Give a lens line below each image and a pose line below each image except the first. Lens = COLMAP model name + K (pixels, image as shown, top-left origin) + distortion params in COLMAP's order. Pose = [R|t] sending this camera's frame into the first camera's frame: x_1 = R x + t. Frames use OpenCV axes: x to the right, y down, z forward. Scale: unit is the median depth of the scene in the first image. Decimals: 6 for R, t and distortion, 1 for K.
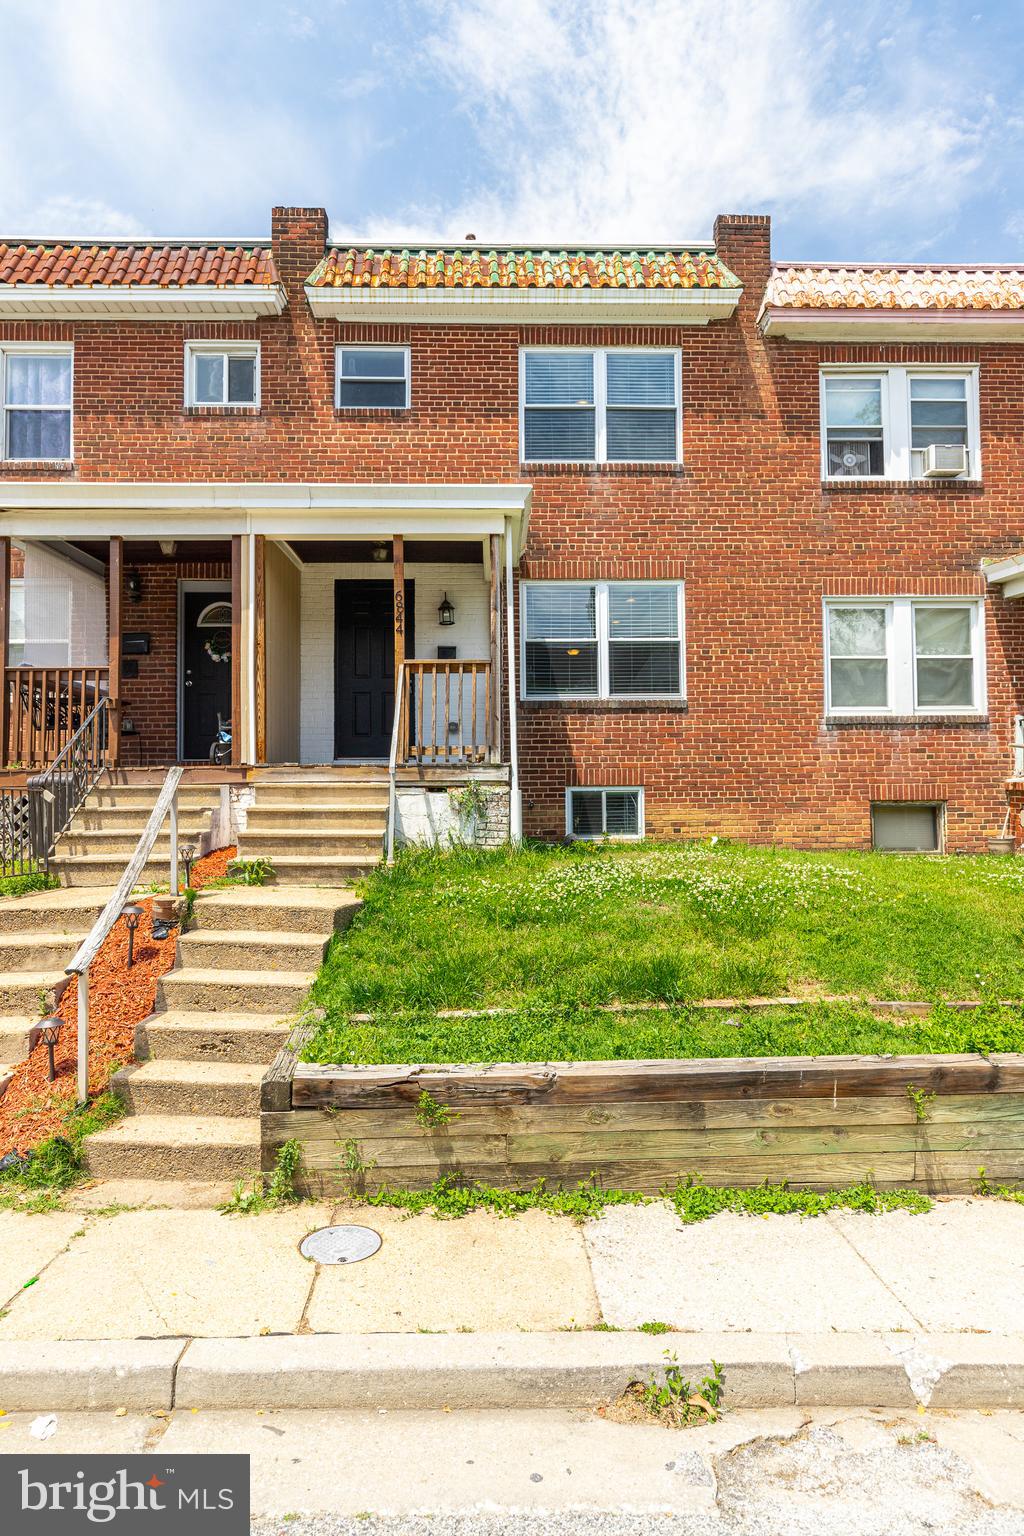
lens RADIAL K [[964.8, 0, 516.1], [0, 964.8, 768.2], [0, 0, 1]] dist [0.003830, 0.000393]
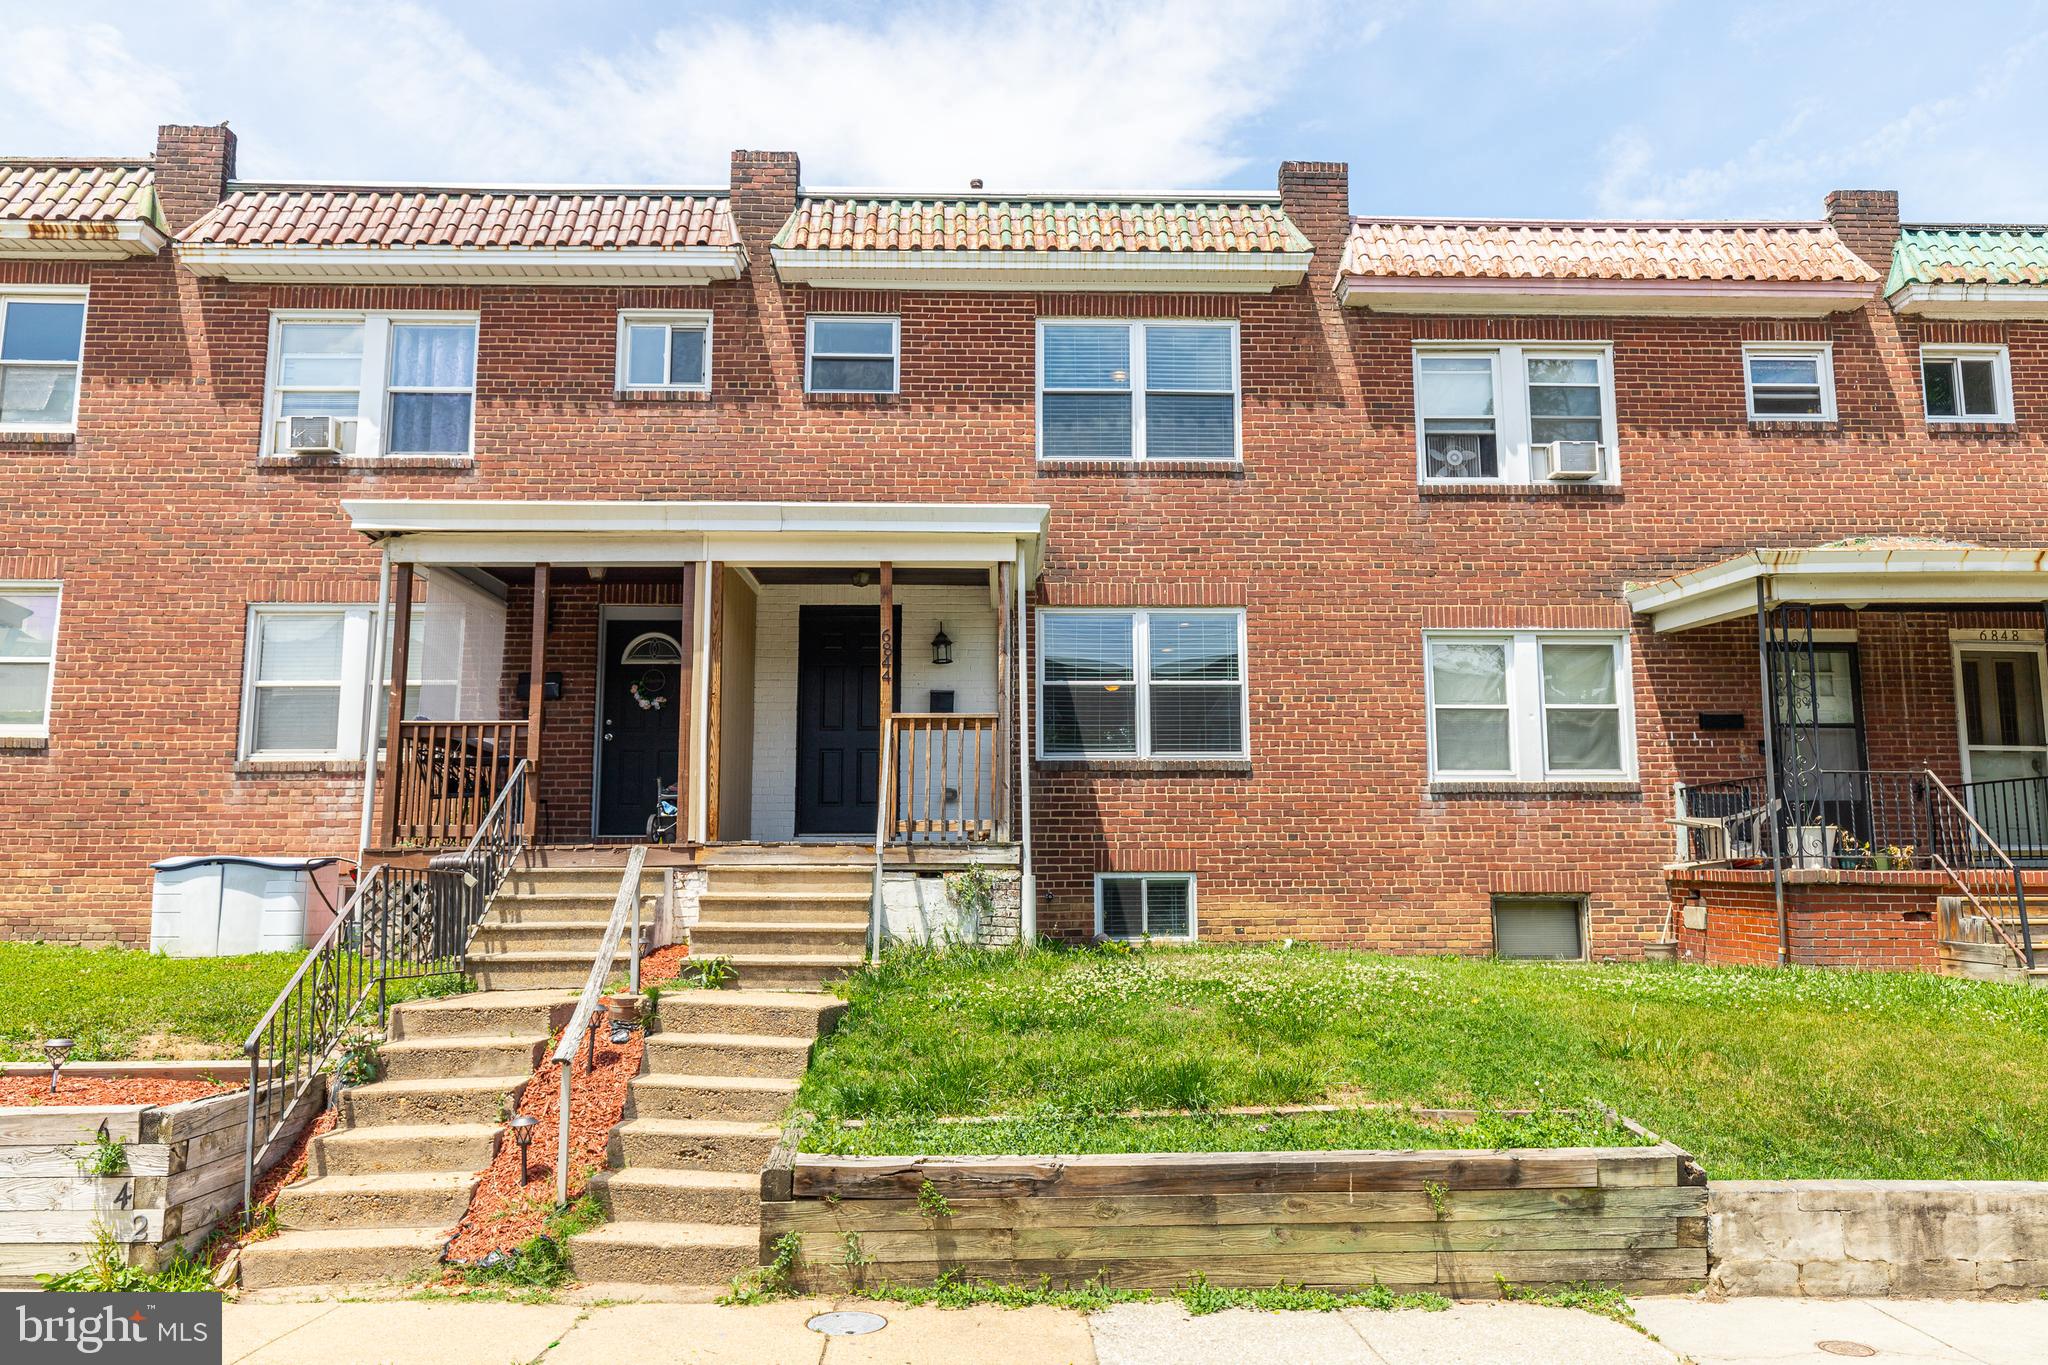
lens RADIAL K [[1547.4, 0, 1033.8], [0, 1547.4, 688.6], [0, 0, 1]] dist [0.012815, 0.002125]
pose [[0.999989, 0.003893, -0.002518, 0.005593], [-0.004130, 0.994761, -0.102140, -0.000653], [0.002107, 0.102149, 0.994767, -0.245849]]
